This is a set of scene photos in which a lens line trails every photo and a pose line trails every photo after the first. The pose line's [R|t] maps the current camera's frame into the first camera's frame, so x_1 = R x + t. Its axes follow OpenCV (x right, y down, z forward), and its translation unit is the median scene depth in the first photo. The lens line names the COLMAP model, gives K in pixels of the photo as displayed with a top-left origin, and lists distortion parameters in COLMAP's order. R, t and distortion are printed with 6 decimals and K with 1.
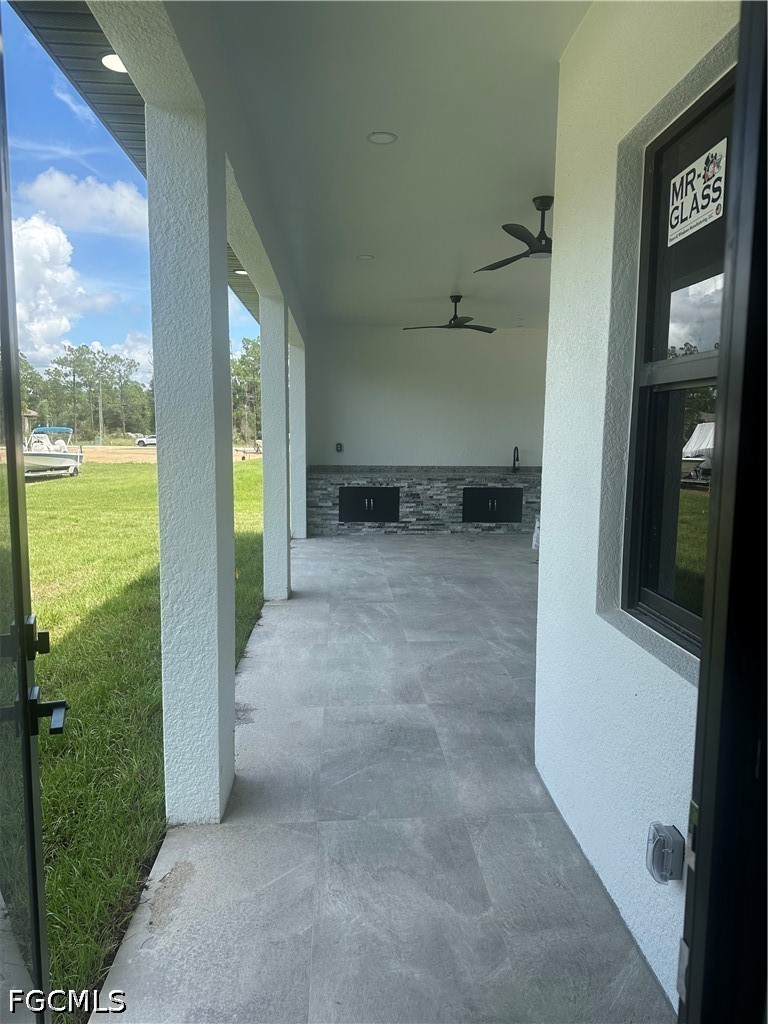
lens RADIAL K [[715.7, 0, 378.7], [0, 715.7, 522.5], [0, 0, 1]] dist [0.122232, -0.180227]
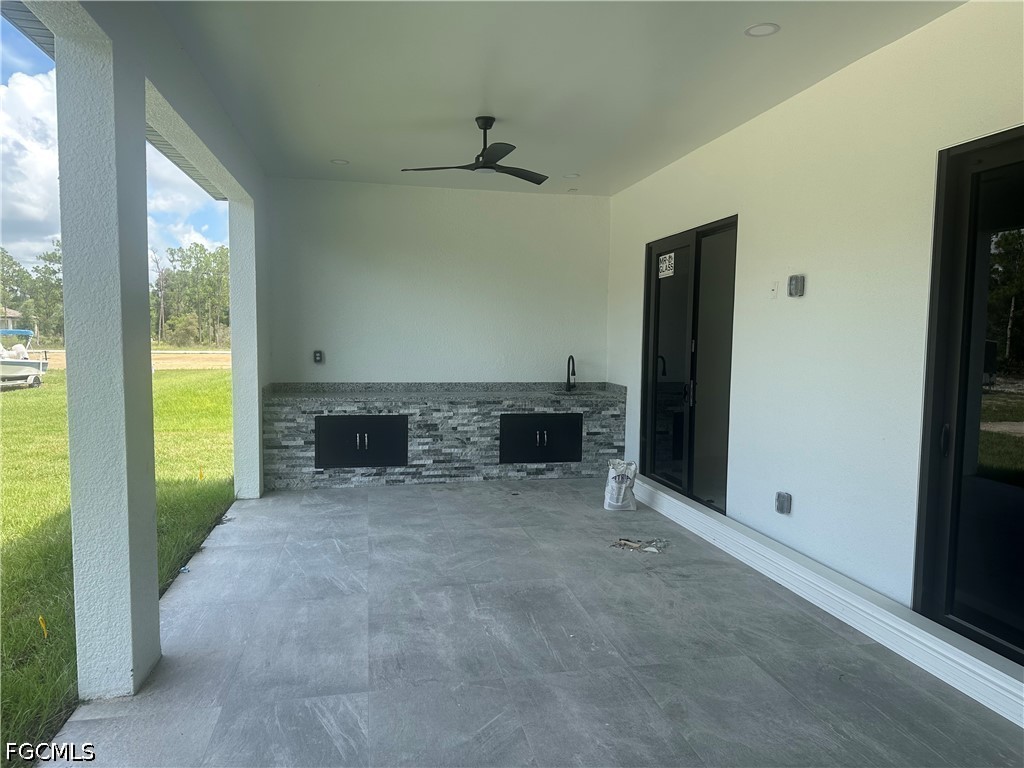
lens RADIAL K [[715.7, 0, 512.3], [0, 715.7, 387.0], [0, 0, 1]] dist [0.122232, -0.180227]
pose [[0.989751, -0.008545, 0.142545, 0.030521], [0.016109, 0.998518, -0.051991, -0.038787], [-0.141889, 0.053755, 0.988422, 0.308384]]
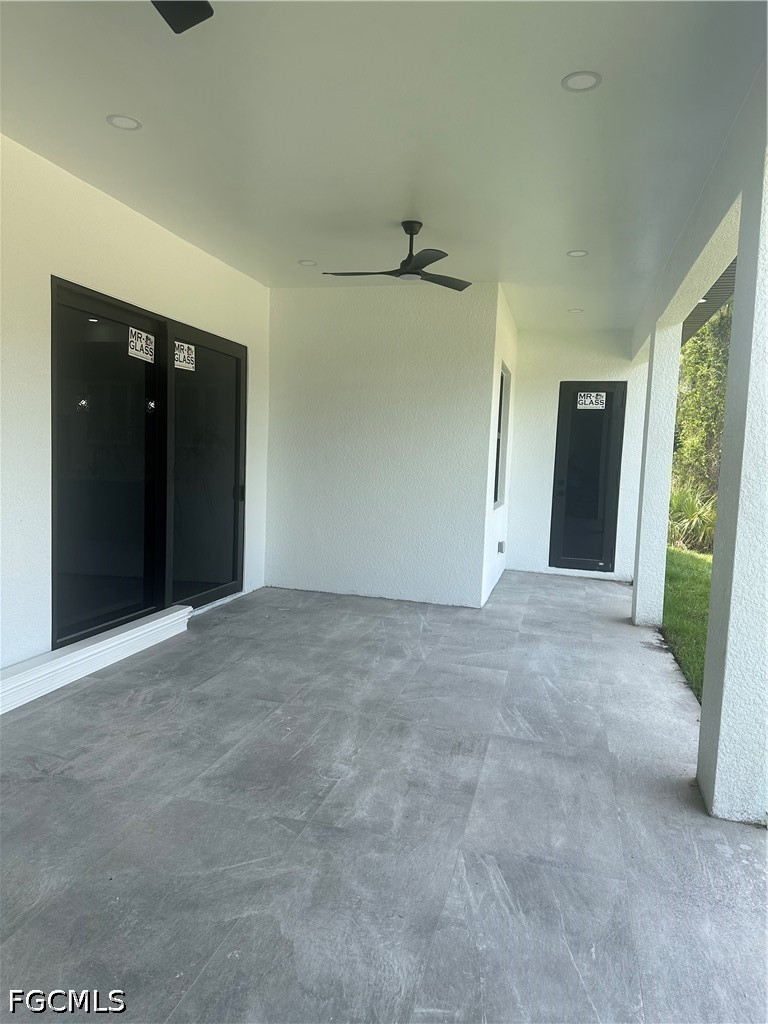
lens RADIAL K [[715.7, 0, 378.7], [0, 715.7, 522.5], [0, 0, 1]] dist [0.122232, -0.180227]
pose [[-0.950565, -0.071319, 0.302224, -0.034943], [-0.003413, 0.975609, 0.219491, -0.114505], [-0.310506, 0.207609, -0.927623, 0.951760]]
